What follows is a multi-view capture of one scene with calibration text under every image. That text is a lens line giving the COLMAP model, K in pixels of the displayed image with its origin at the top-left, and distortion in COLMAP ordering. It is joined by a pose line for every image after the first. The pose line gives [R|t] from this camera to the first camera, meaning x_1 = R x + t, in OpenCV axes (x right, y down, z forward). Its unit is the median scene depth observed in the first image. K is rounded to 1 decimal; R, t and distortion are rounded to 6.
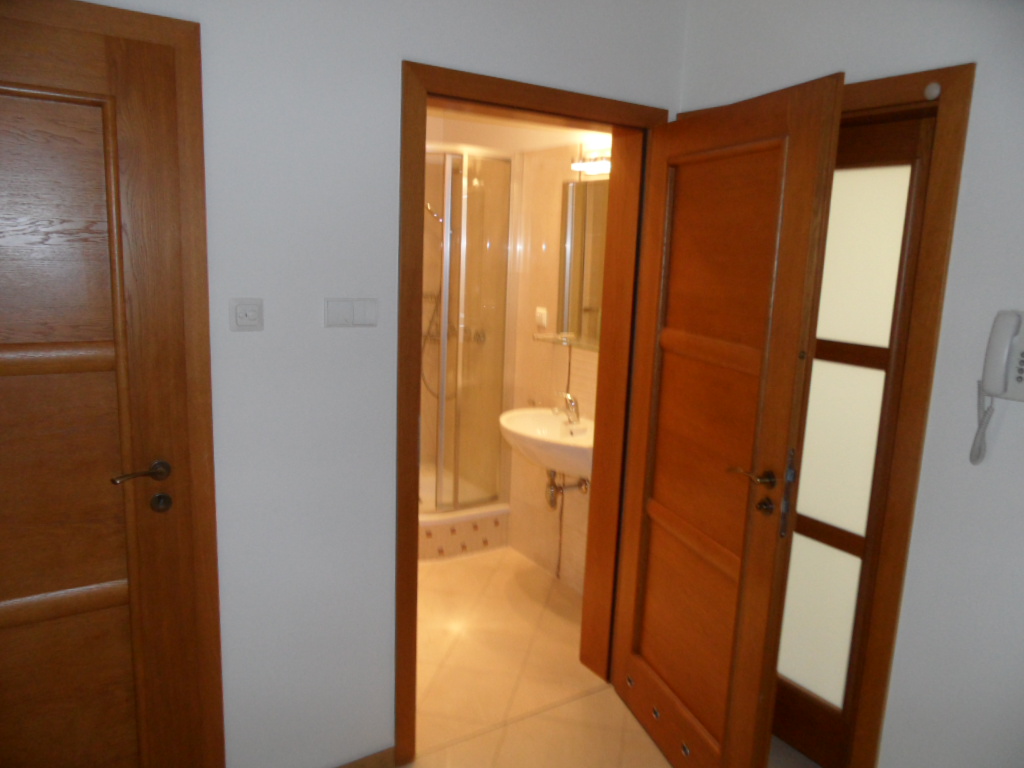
lens RADIAL K [[748.8, 0, 512.0], [0, 748.8, 384.0], [0, 0, 1]] dist [-0.009668, -0.001550]
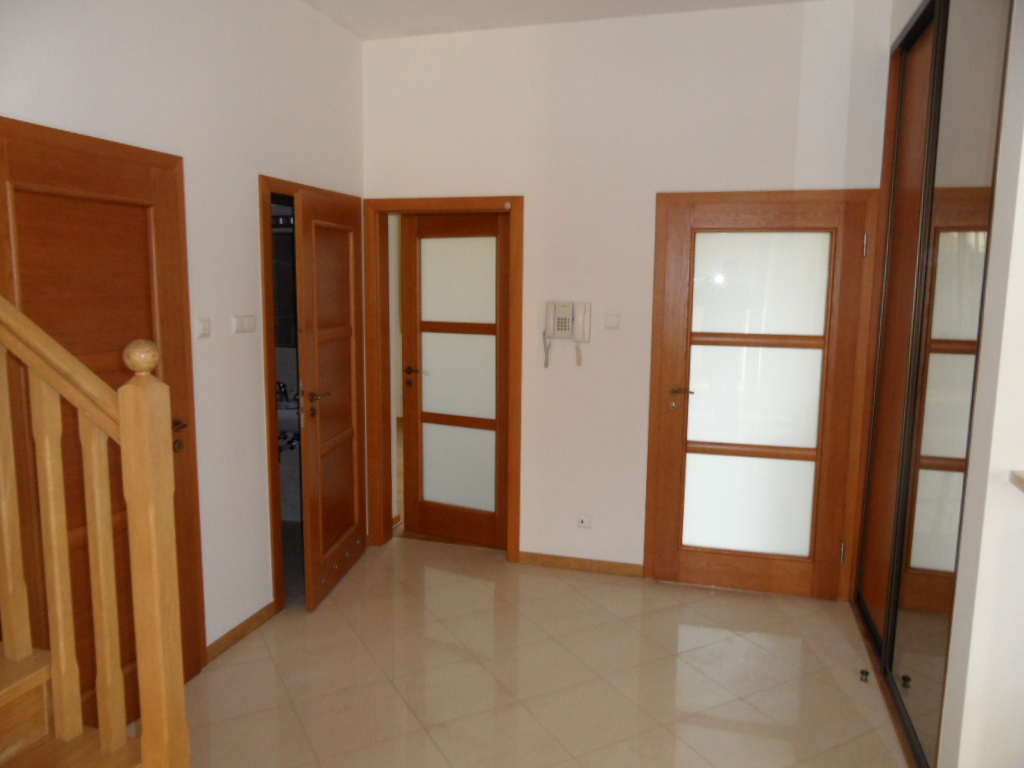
lens RADIAL K [[748.8, 0, 512.0], [0, 748.8, 384.0], [0, 0, 1]] dist [-0.009668, -0.001550]
pose [[0.758423, -0.120454, 0.640535, -0.916316], [0.138767, 0.990083, 0.021881, 0.086533], [-0.636818, 0.072290, 0.767617, -0.679689]]
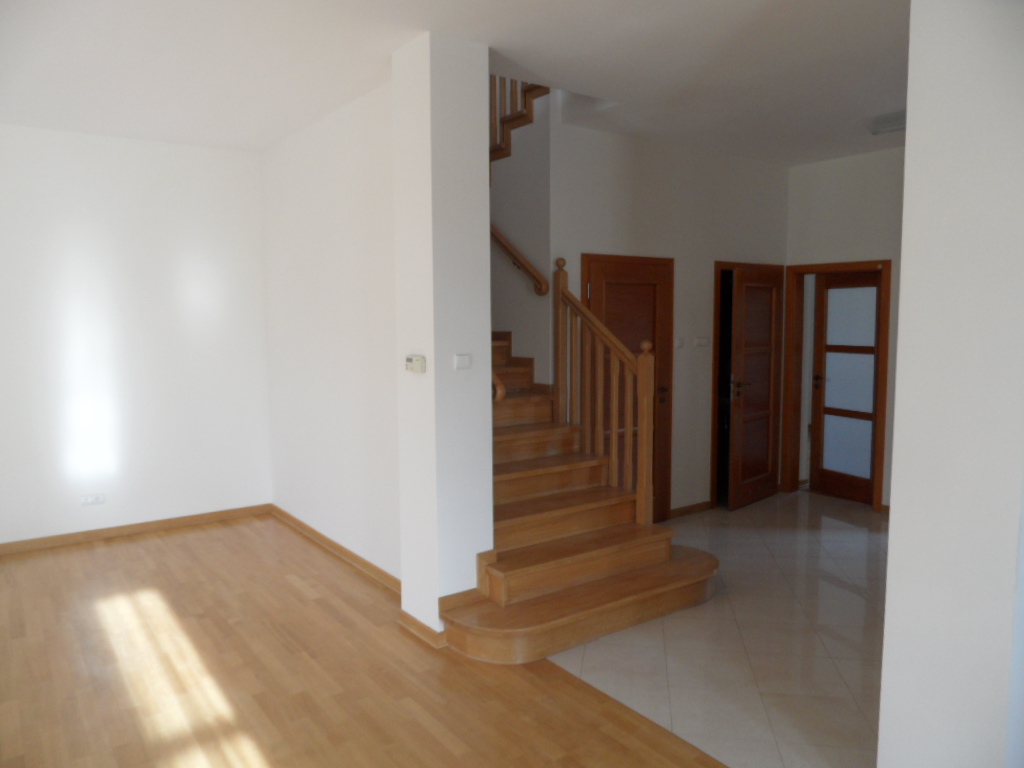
lens RADIAL K [[748.8, 0, 512.0], [0, 748.8, 384.0], [0, 0, 1]] dist [-0.009668, -0.001550]
pose [[0.997759, -0.047391, 0.047243, -1.251426], [0.051558, 0.994489, -0.091291, 0.346156], [-0.042656, 0.093522, 0.994703, -2.189945]]
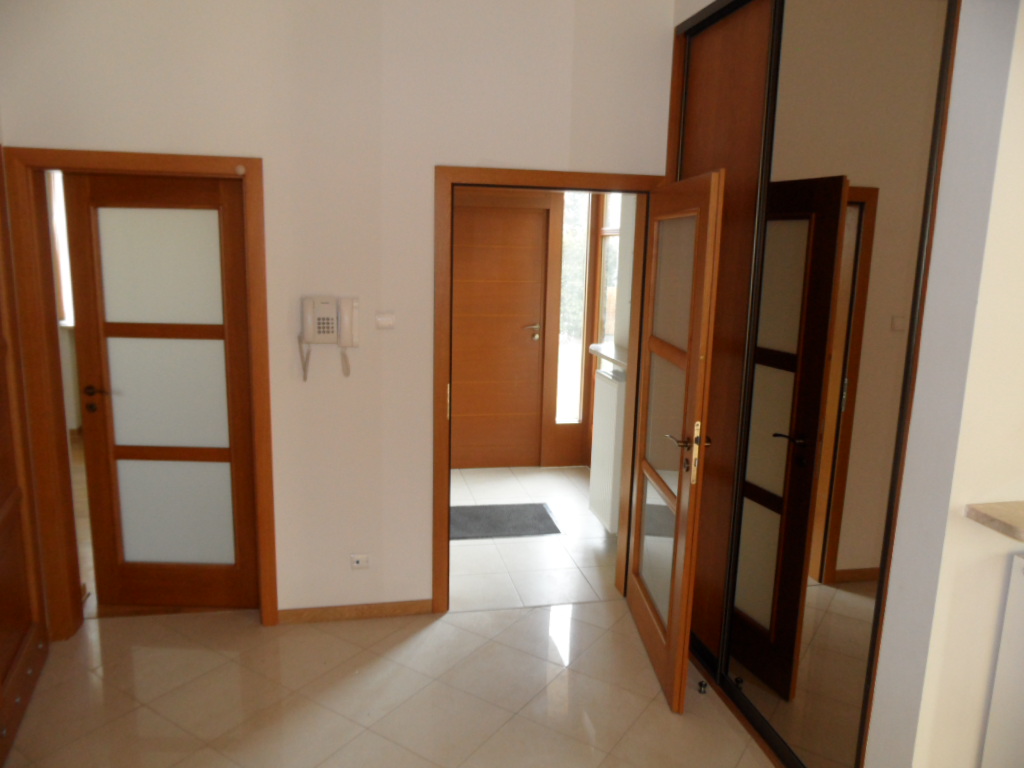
lens RADIAL K [[748.8, 0, 512.0], [0, 748.8, 384.0], [0, 0, 1]] dist [-0.009668, -0.001550]
pose [[0.368495, -0.199815, 0.907901, -0.823169], [0.161879, 0.975498, 0.148990, -0.076758], [-0.915427, 0.092068, 0.391812, -0.165311]]
